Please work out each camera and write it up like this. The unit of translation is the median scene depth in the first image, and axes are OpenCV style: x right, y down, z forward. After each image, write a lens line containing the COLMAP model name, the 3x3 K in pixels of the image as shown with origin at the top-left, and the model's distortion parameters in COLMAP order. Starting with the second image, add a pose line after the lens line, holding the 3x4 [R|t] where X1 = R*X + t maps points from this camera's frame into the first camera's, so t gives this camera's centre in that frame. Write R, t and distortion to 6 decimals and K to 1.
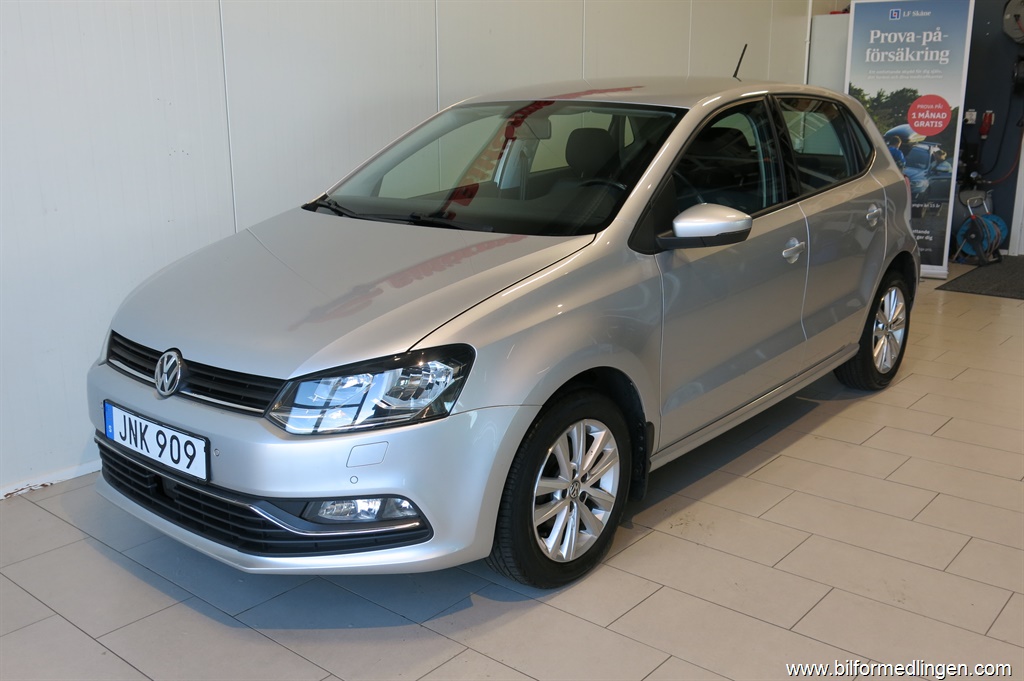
lens RADIAL K [[961.1, 0, 509.6], [0, 961.1, 368.3], [0, 0, 1]] dist [-0.008224, 0.000000]
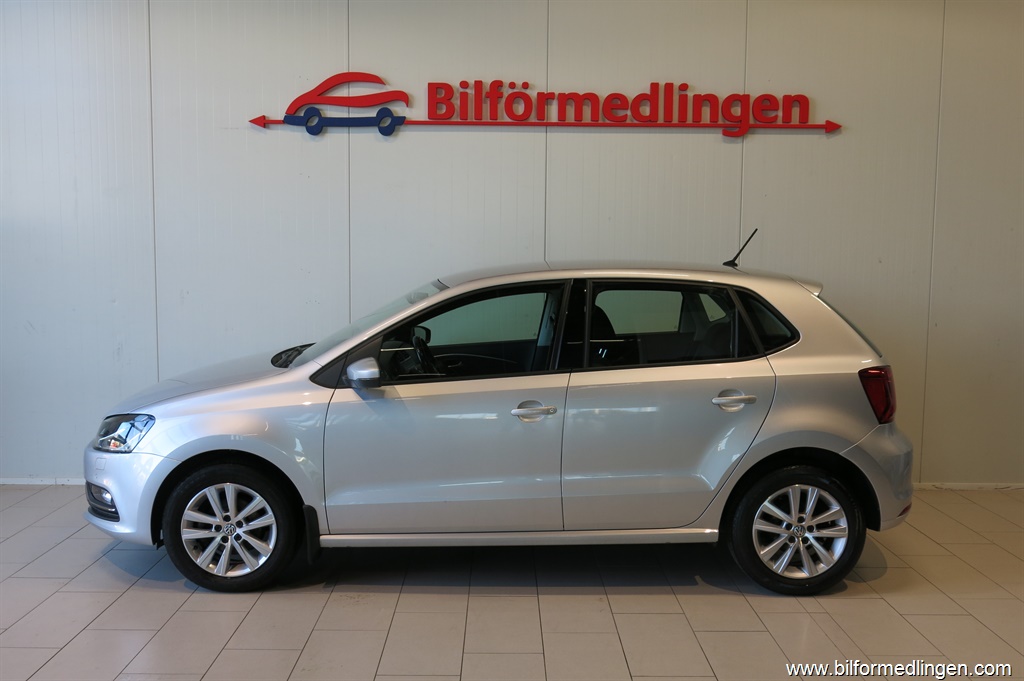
lens RADIAL K [[961.1, 0, 507.0], [0, 961.1, 347.5], [0, 0, 1]] dist [-0.008224, 0.000000]
pose [[0.647987, 0.089017, -0.756432, 1.411127], [-0.215734, 0.973926, -0.070193, -0.136971], [0.730460, 0.208672, 0.650295, 0.253139]]
